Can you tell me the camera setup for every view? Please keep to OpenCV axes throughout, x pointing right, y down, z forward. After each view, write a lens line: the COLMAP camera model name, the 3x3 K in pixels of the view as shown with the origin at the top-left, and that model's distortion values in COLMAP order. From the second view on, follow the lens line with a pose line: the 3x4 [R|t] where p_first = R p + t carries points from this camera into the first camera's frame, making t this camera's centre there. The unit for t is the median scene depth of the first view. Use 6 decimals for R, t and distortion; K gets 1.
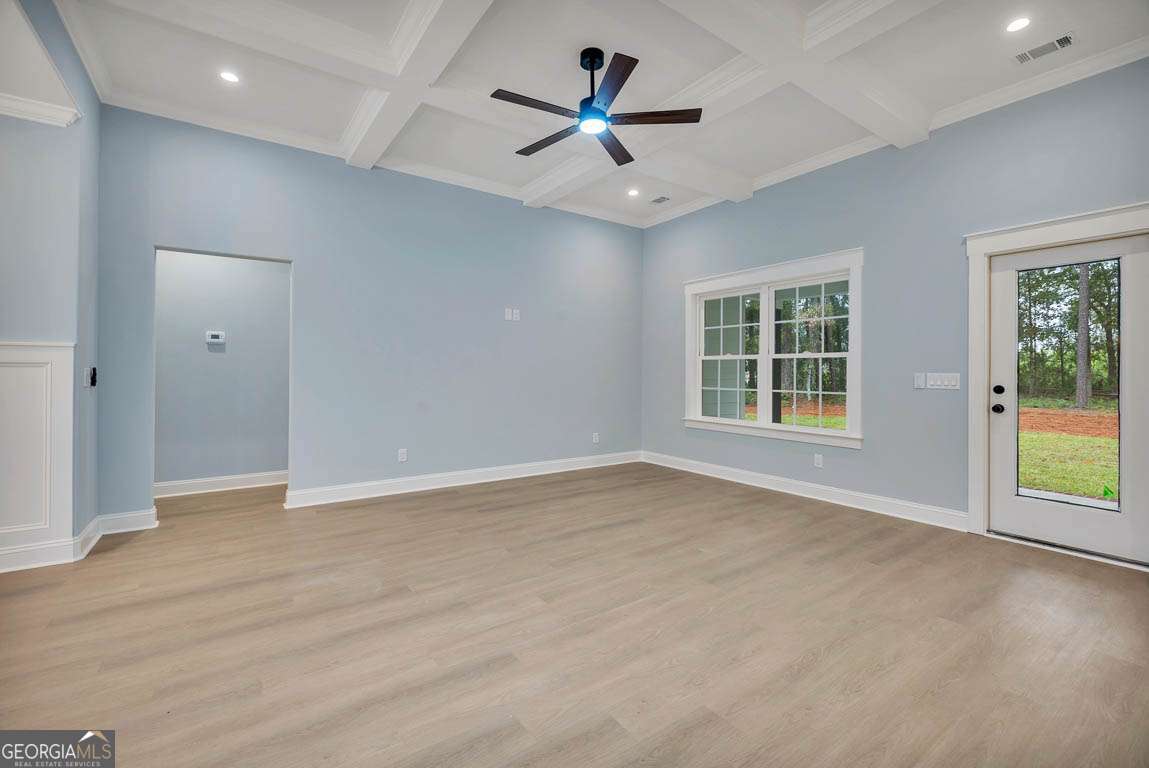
lens RADIAL K [[503.9, 0, 578.4], [0, 503.9, 379.3], [0, 0, 1]] dist [0.001062, 0.000433]
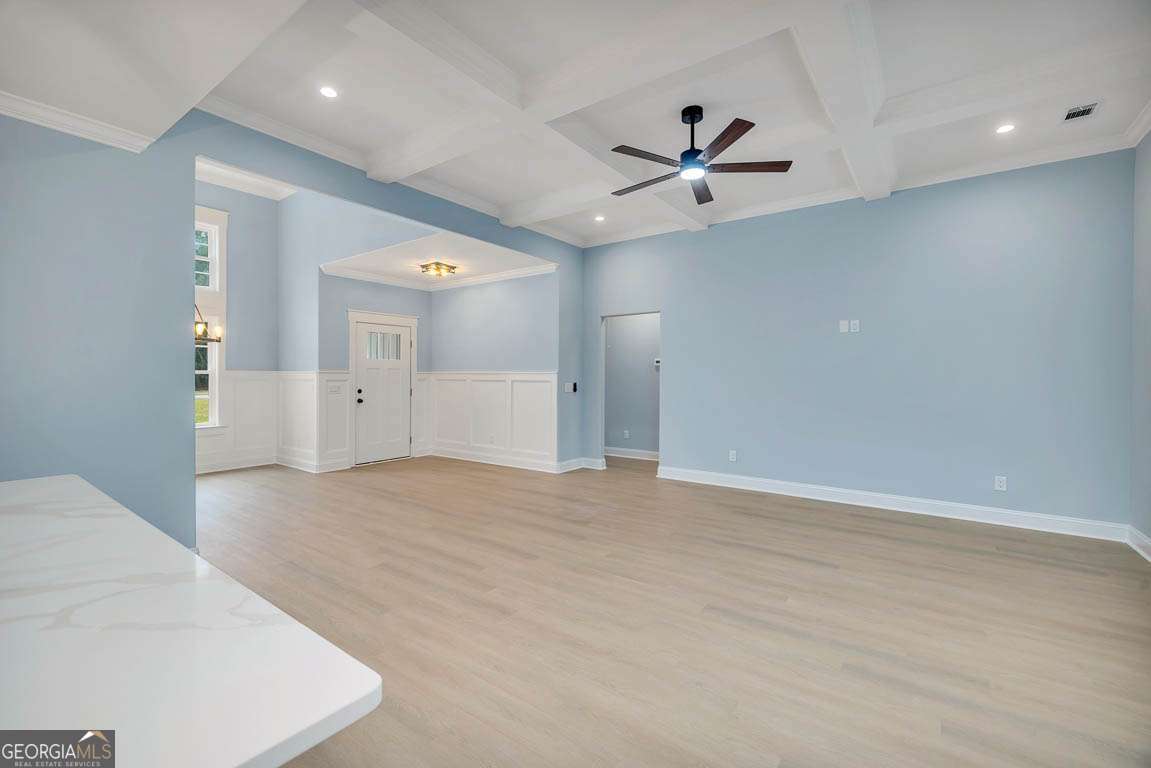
lens RADIAL K [[504.8, 0, 574.0], [0, 504.8, 381.3], [0, 0, 1]] dist [0.001062, 0.000433]
pose [[0.301359, 0.004330, -0.953501, 0.845072], [-0.032326, 0.999461, -0.005679, -0.009527], [0.952963, 0.032534, 0.301336, 0.350848]]
